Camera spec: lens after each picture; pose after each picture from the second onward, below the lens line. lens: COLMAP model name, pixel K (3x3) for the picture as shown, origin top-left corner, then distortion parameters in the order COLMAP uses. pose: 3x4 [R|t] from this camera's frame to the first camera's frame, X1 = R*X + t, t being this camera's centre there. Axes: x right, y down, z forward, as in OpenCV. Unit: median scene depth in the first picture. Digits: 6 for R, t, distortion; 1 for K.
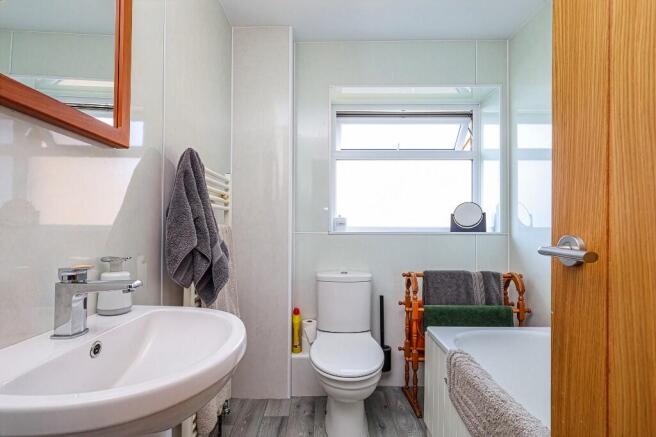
lens RADIAL K [[304.3, 0, 328.3], [0, 304.3, 228.8], [0, 0, 1]] dist [-0.000804, -0.000145]
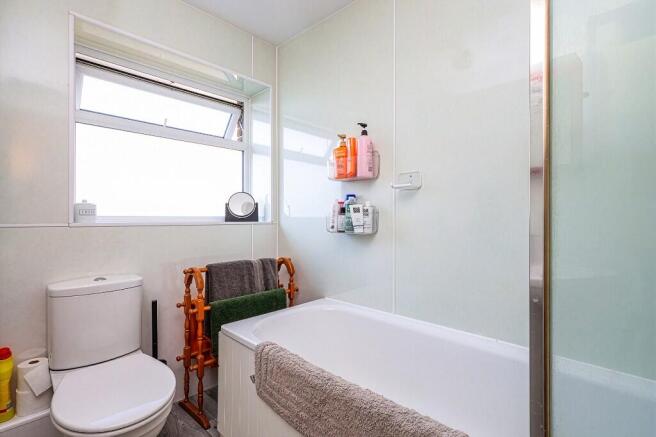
lens RADIAL K [[306.6, 0, 328.0], [0, 306.6, 218.5], [0, 0, 1]] dist [-0.000056, 0.000079]
pose [[0.713127, -0.004784, 0.701019, -0.067481], [0.005181, 0.999985, 0.001554, 0.000201], [-0.701016, 0.002524, 0.713141, 0.089548]]
